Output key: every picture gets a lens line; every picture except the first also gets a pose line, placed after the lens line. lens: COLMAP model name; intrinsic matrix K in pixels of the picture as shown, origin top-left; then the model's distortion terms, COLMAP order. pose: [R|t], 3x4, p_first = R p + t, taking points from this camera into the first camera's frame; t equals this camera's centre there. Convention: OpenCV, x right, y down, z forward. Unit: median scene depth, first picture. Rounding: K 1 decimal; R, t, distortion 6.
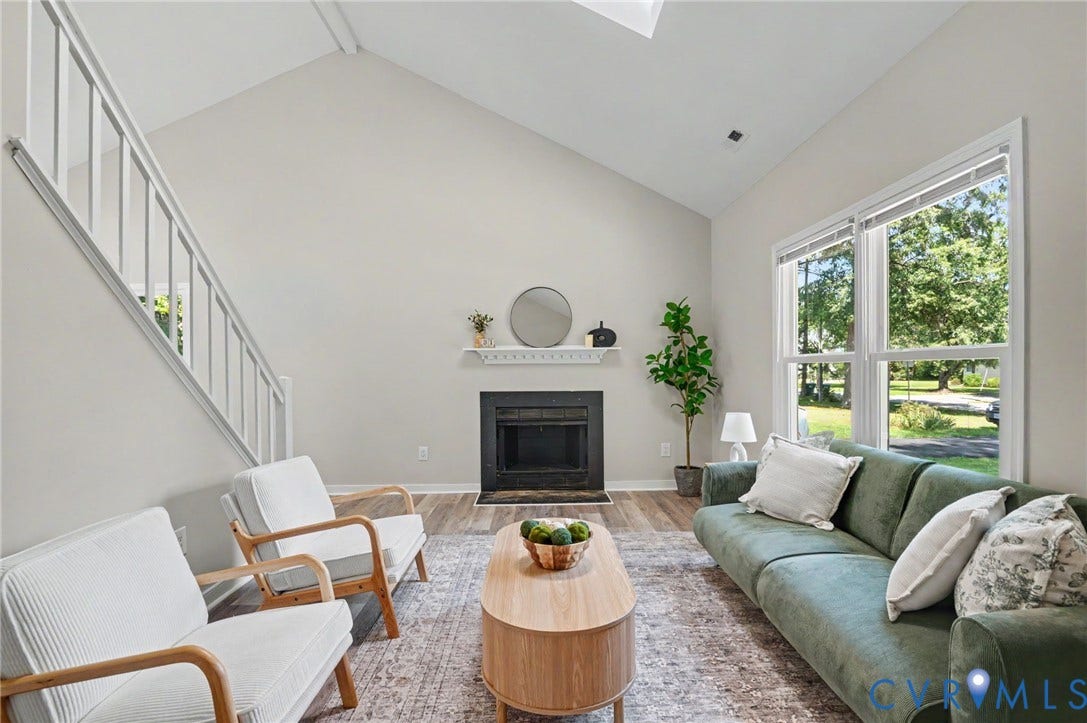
lens RADIAL K [[467.2, 0, 545.0], [0, 467.2, 366.0], [0, 0, 1]] dist [-0.000144, -0.000455]
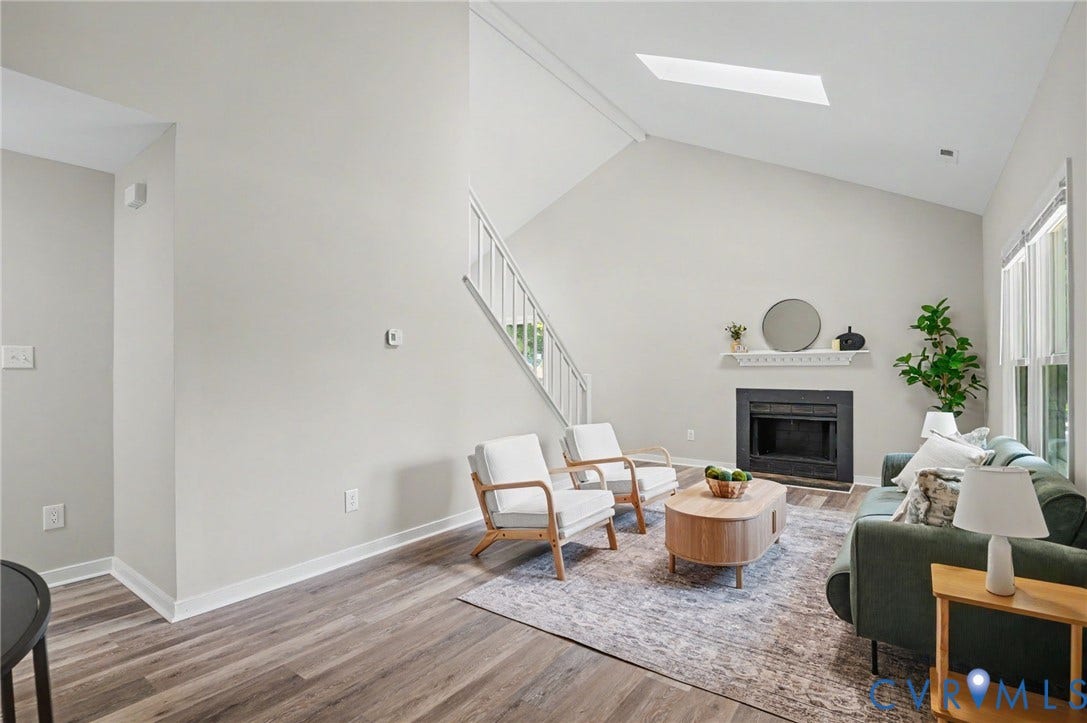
lens RADIAL K [[516.2, 0, 541.5], [0, 516.2, 364.7], [0, 0, 1]] dist [-0.010989, -0.003632]
pose [[0.770431, -0.001739, -0.637522, 0.331126], [0.002679, 0.999996, 0.000510, -0.009701], [0.637518, -0.002101, 0.770432, -0.370893]]
